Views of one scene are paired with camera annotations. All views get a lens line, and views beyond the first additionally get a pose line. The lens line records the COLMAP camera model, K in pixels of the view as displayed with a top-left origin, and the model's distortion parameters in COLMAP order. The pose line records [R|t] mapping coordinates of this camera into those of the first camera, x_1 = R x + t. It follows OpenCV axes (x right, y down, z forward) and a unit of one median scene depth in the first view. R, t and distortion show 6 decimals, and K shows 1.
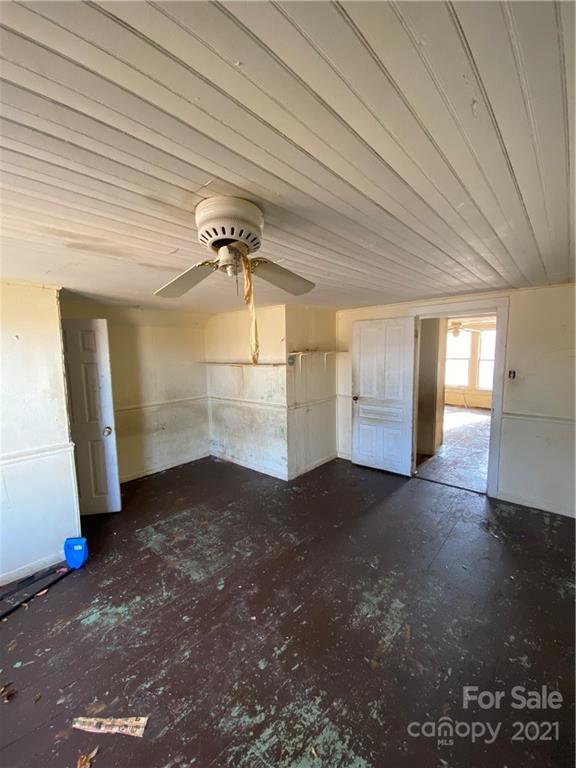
lens RADIAL K [[311.6, 0, 288.4], [0, 311.6, 382.4], [0, 0, 1]] dist [0.022964, -0.021437]
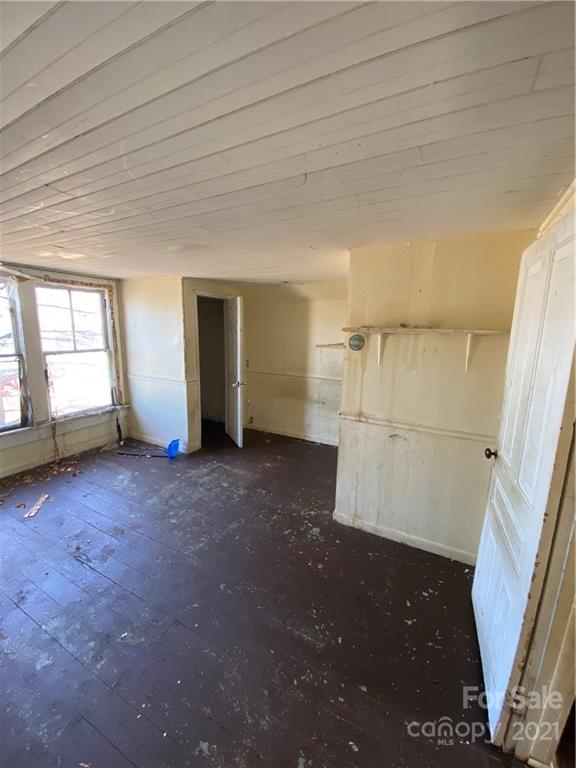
lens RADIAL K [[307.3, 0, 289.0], [0, 307.3, 384.1], [0, 0, 1]] dist [0.052871, -0.039547]
pose [[0.232314, 0.198583, -0.952153, 0.628927], [-0.125975, 0.976833, 0.172994, -0.085956], [0.964448, 0.079758, 0.251949, 0.801901]]
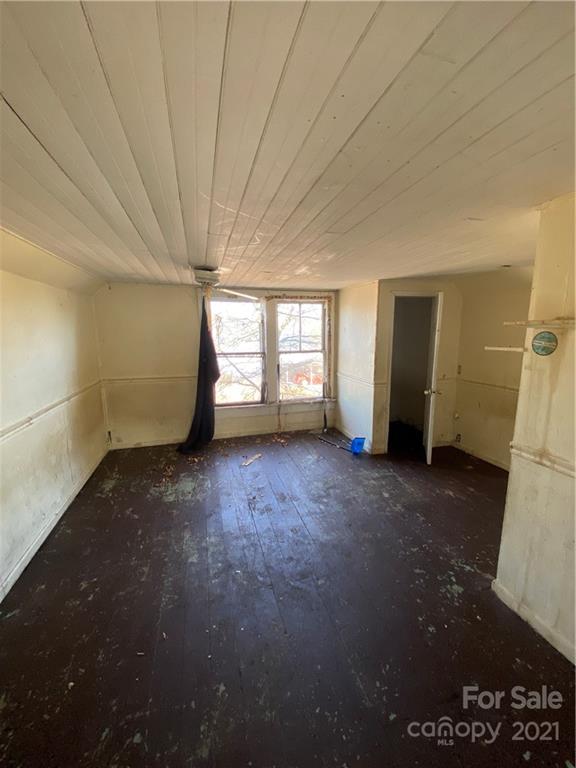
lens RADIAL K [[307.3, 0, 289.0], [0, 307.3, 384.1], [0, 0, 1]] dist [0.052871, -0.039547]
pose [[-0.534176, 0.169427, -0.828221, 0.581011], [-0.068897, 0.967727, 0.242402, -0.103073], [0.842561, 0.186547, -0.505263, 1.027508]]
